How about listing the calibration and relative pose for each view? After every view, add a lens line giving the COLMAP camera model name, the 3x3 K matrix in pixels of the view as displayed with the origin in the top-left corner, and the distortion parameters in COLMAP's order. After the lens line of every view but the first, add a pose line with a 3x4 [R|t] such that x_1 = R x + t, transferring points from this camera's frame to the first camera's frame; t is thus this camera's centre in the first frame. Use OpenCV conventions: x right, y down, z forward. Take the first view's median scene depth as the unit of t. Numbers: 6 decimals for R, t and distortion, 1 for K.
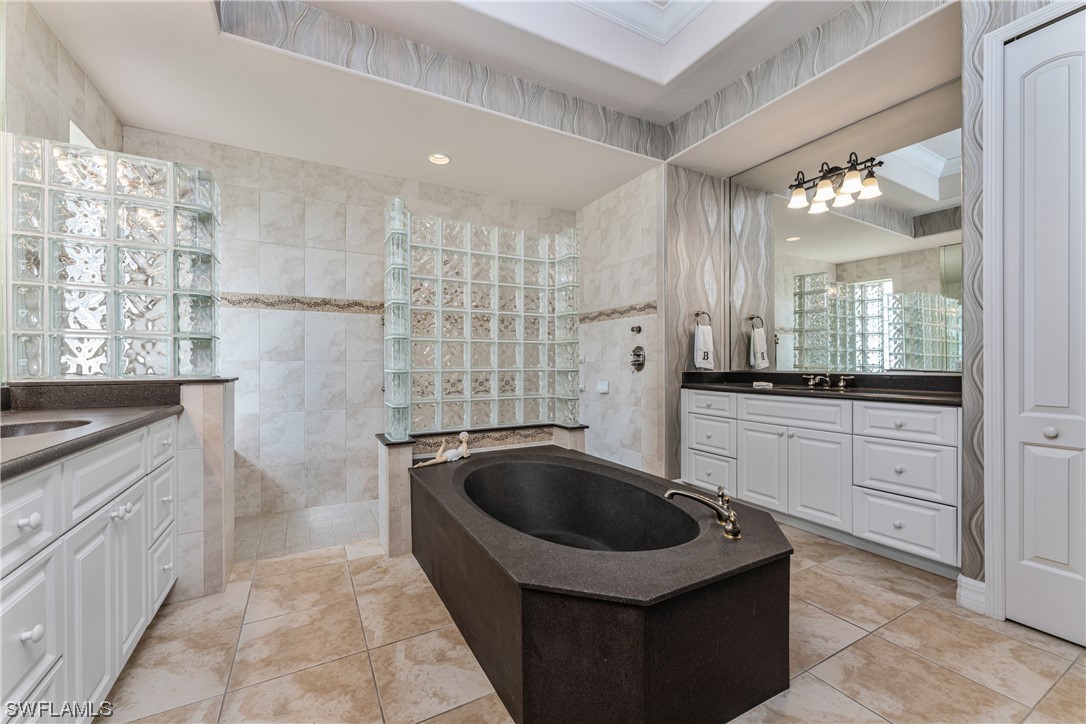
lens RADIAL K [[434.4, 0, 536.6], [0, 434.4, 363.5], [0, 0, 1]] dist [0.002244, -0.000851]
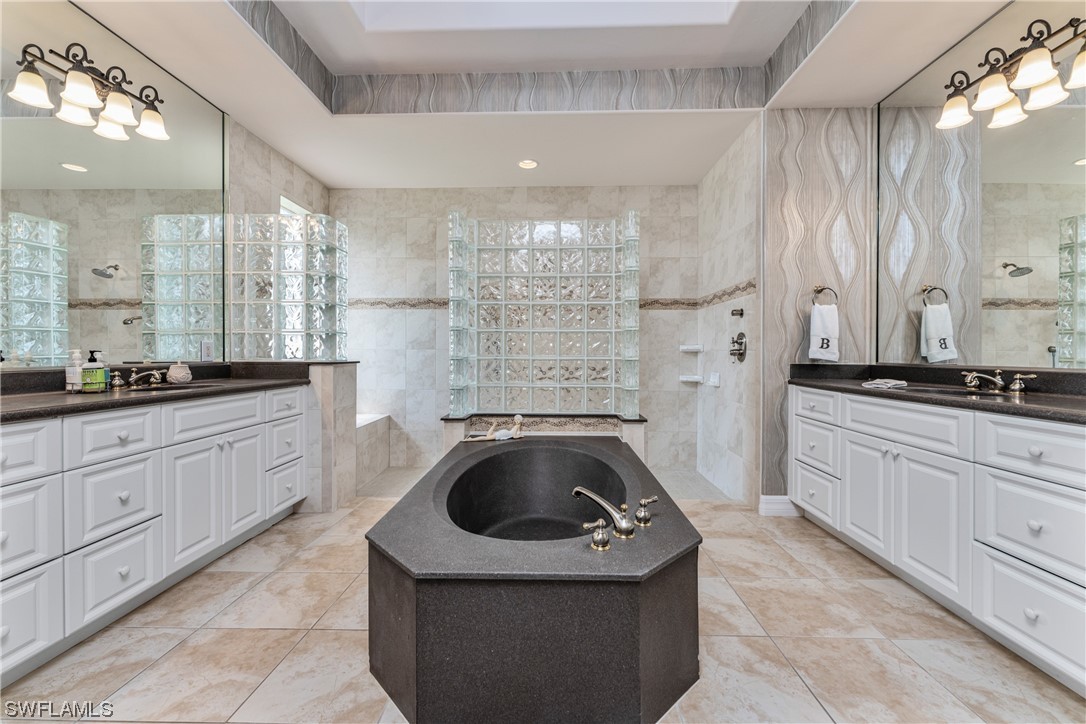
lens RADIAL K [[434.4, 0, 543.9], [0, 434.4, 353.3], [0, 0, 1]] dist [0.002244, -0.000851]
pose [[0.864363, 0.006016, -0.502833, 0.387934], [-0.005509, 0.999982, 0.002494, 0.000587], [0.502839, 0.000614, 0.864380, 0.084983]]
